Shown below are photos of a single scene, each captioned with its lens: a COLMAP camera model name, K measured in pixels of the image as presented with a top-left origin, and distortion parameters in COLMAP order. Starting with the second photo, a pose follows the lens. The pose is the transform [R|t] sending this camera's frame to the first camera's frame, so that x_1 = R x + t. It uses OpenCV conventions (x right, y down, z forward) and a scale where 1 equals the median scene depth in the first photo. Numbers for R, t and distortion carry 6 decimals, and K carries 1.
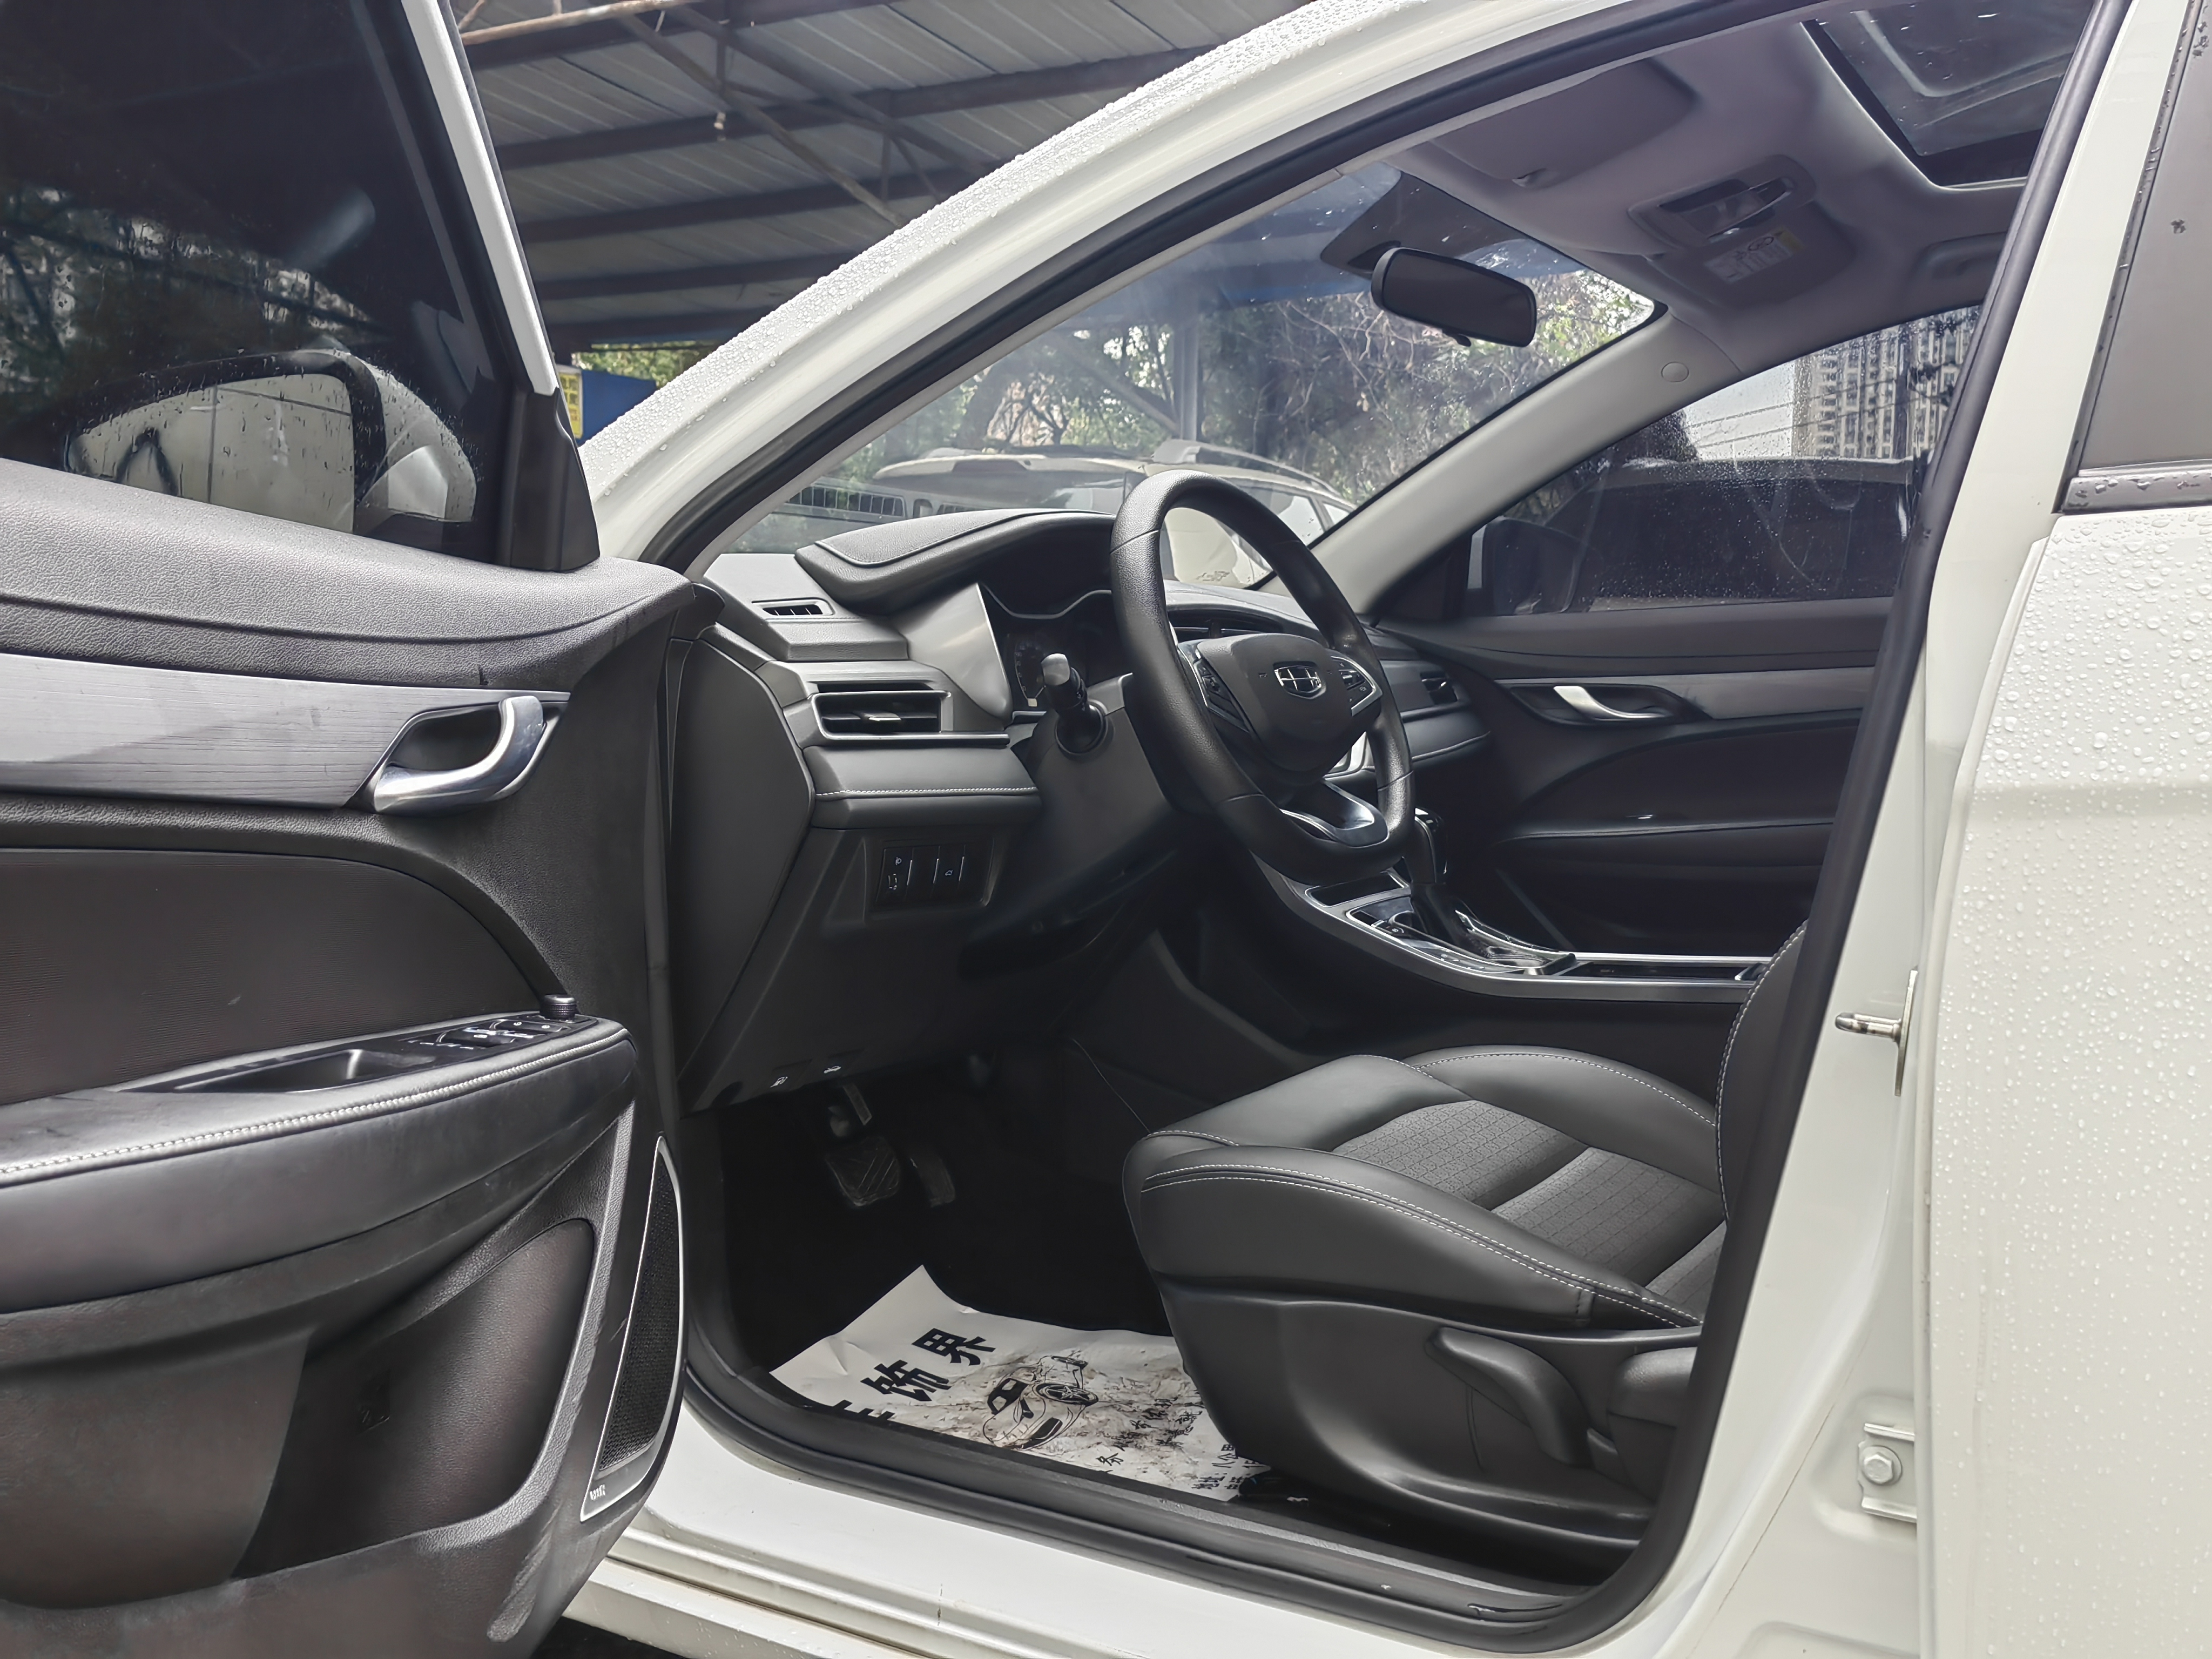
lens RADIAL K [[1994.8, 0, 1110.7], [0, 1994.8, 839.9], [0, 0, 1]] dist [0.006519, 0.004089]
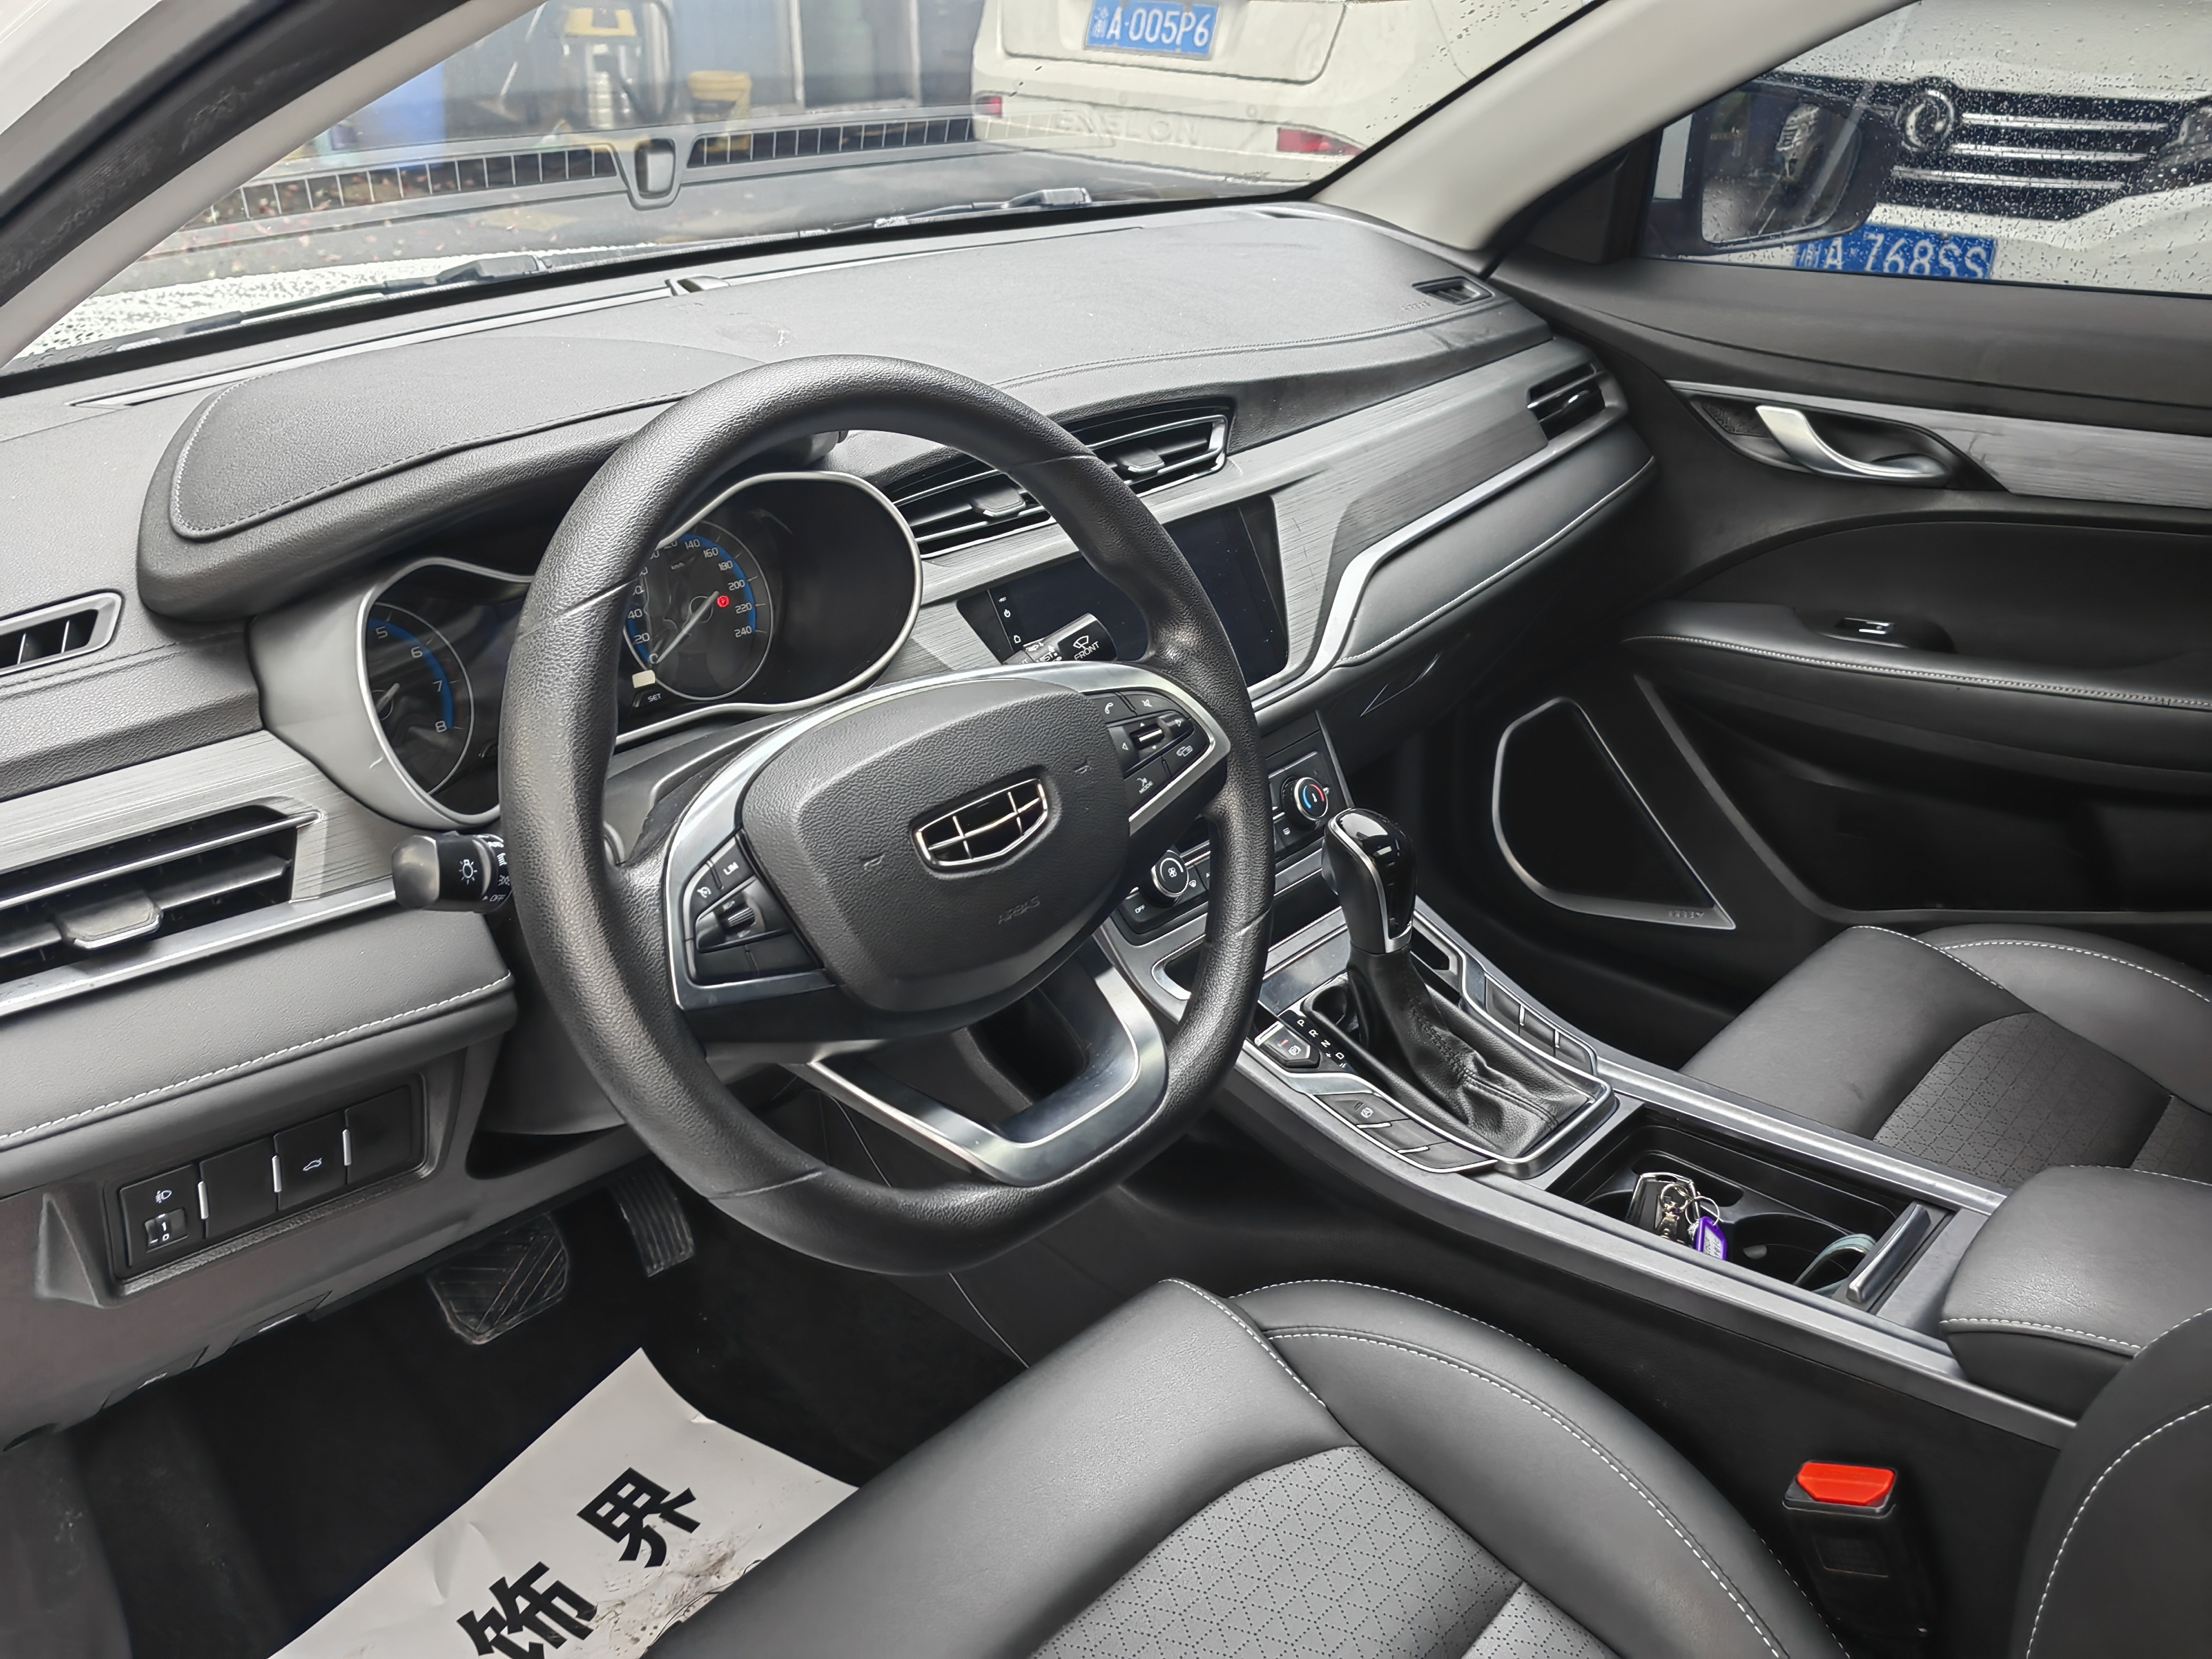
lens RADIAL K [[1994.8, 0, 1095.4], [0, 1994.8, 811.6], [0, 0, 1]] dist [0.006519, 0.004089]
pose [[0.984824, 0.074523, -0.156742, 0.168543], [-0.019500, 0.944914, 0.326736, -0.209585], [0.172457, -0.318721, 0.932027, 0.454618]]
